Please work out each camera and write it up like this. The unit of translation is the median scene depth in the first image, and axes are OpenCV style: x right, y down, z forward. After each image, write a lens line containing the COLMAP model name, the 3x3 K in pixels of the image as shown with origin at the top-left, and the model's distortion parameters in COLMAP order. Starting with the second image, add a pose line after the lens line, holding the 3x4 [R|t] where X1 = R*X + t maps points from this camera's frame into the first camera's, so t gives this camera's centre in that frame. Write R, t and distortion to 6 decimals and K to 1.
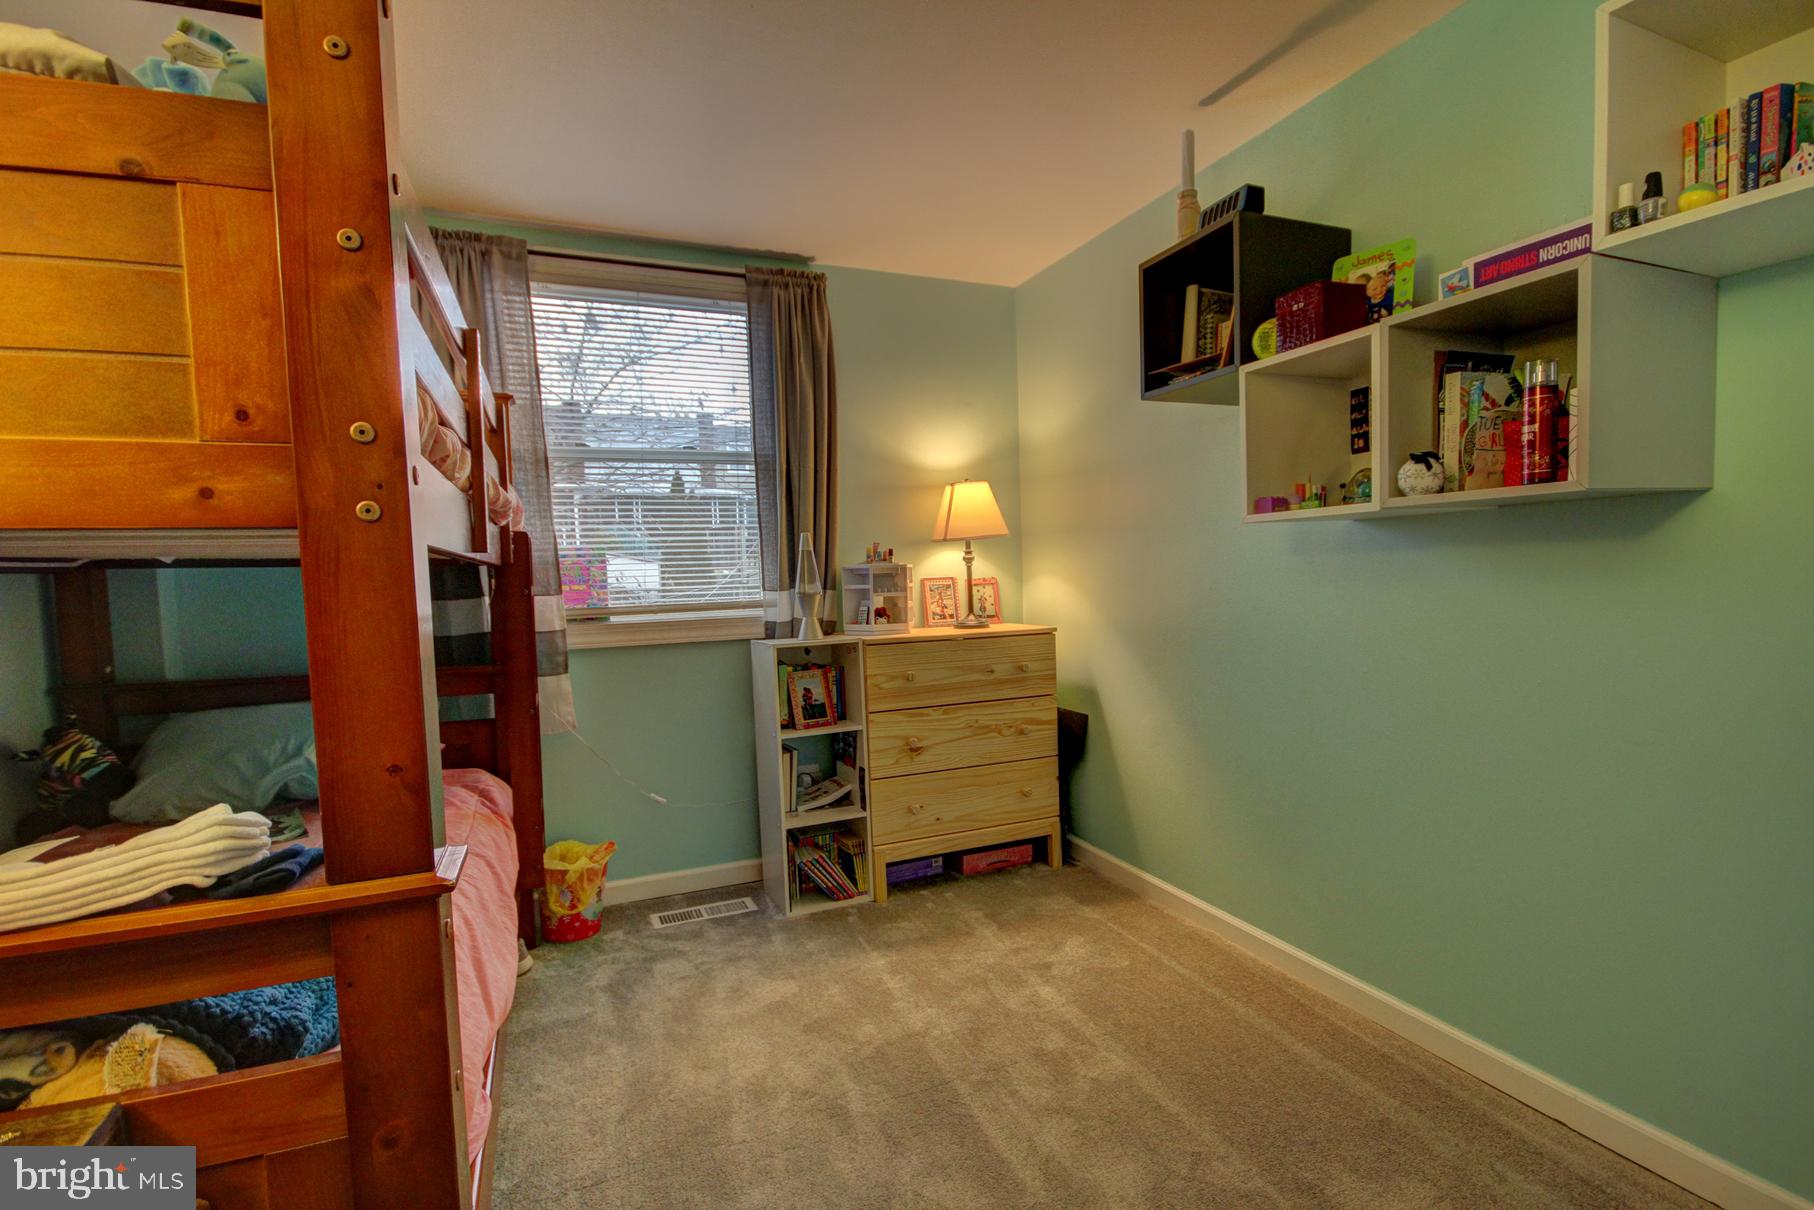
lens RADIAL K [[845.4, 0, 920.2], [0, 845.4, 626.4], [0, 0, 1]] dist [-0.000379, -0.000026]
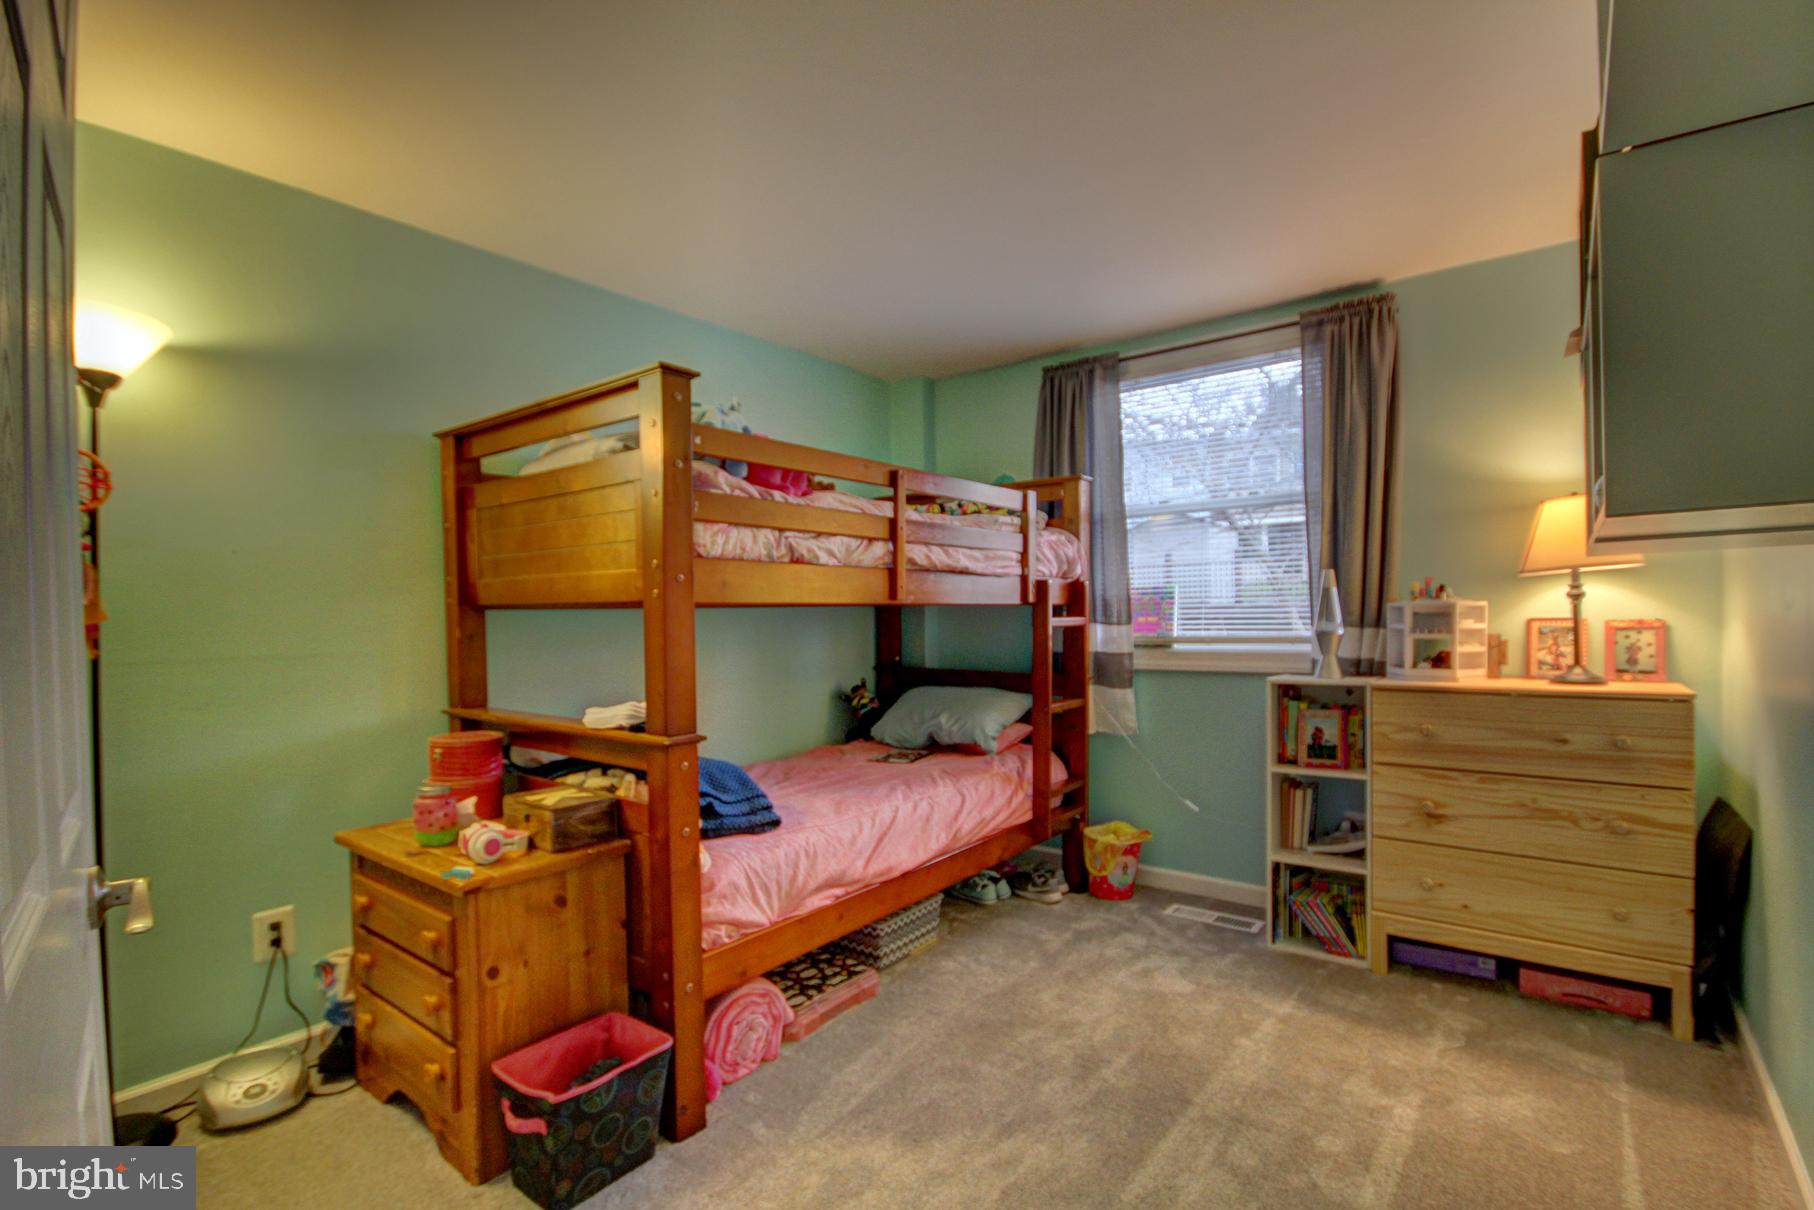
lens RADIAL K [[845.4, 0, 920.2], [0, 845.4, 626.4], [0, 0, 1]] dist [-0.000379, -0.000026]
pose [[0.487302, 0.032490, -0.872629, 0.494067], [-0.057346, 0.998341, 0.005147, -0.022843], [0.871348, 0.047533, 0.488357, 0.111202]]
